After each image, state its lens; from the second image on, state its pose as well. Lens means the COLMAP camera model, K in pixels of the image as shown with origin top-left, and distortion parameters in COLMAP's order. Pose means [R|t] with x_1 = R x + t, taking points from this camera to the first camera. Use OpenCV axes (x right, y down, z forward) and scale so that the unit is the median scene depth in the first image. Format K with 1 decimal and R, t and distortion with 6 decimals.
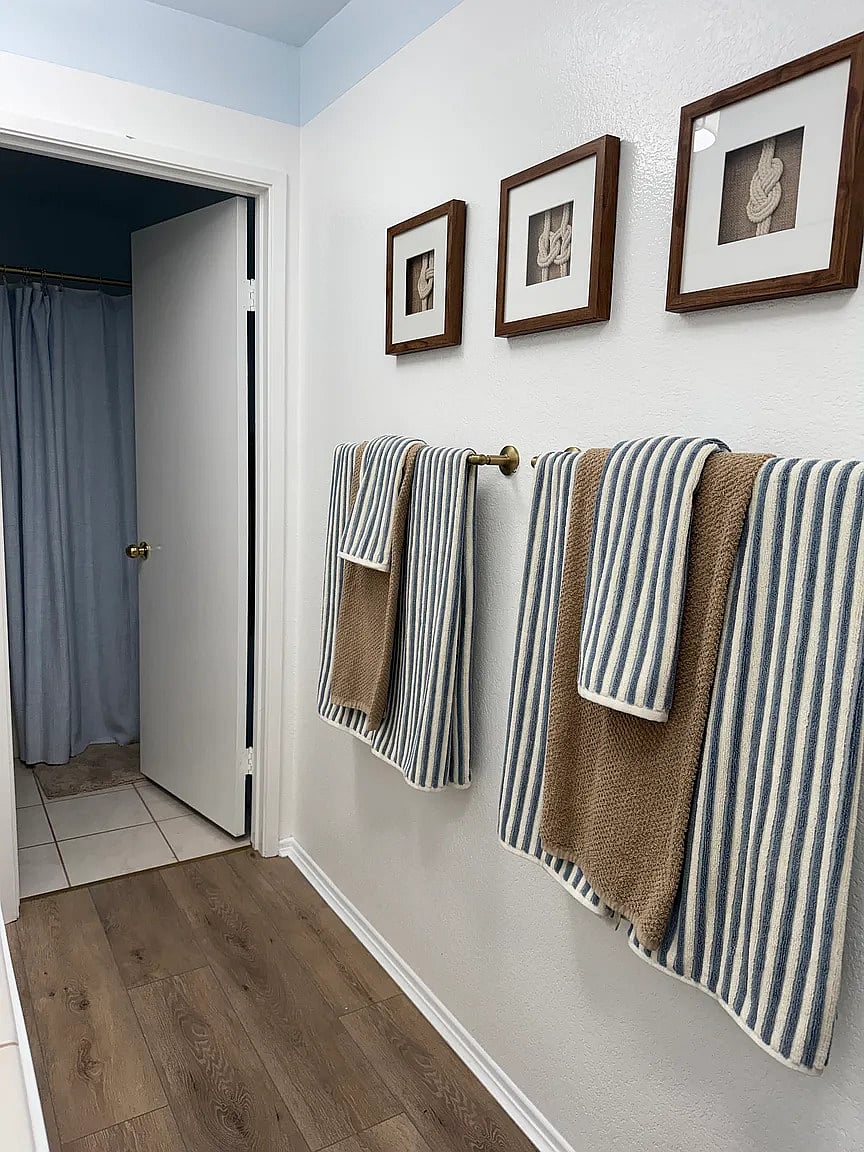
lens RADIAL K [[789.6, 0, 432.0], [0, 789.6, 576.0], [0, 0, 1]] dist [0.003820, -0.033962]
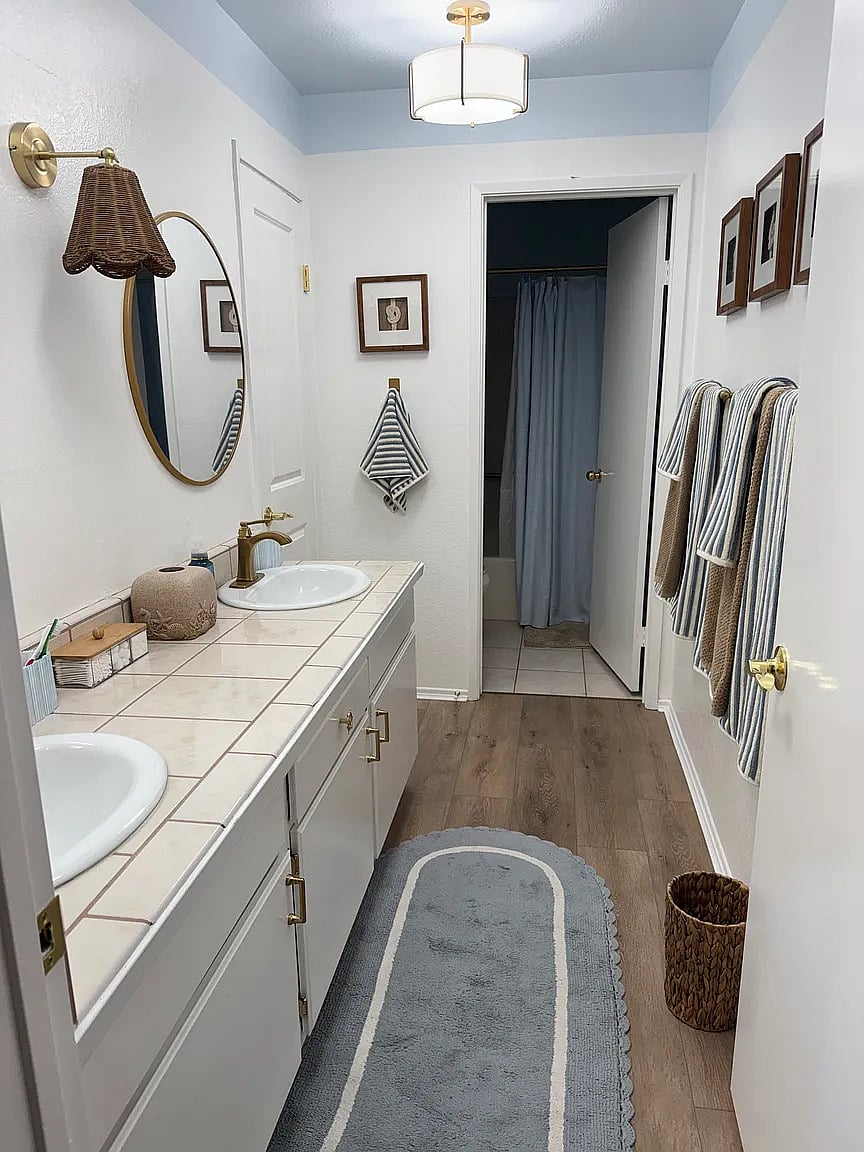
lens RADIAL K [[789.6, 0, 432.0], [0, 789.6, 576.0], [0, 0, 1]] dist [0.003820, -0.033962]
pose [[0.752558, 0.104921, -0.650114, 0.348621], [-0.061326, 0.994102, 0.089447, 0.040423], [0.655665, -0.027445, 0.754553, -0.219951]]
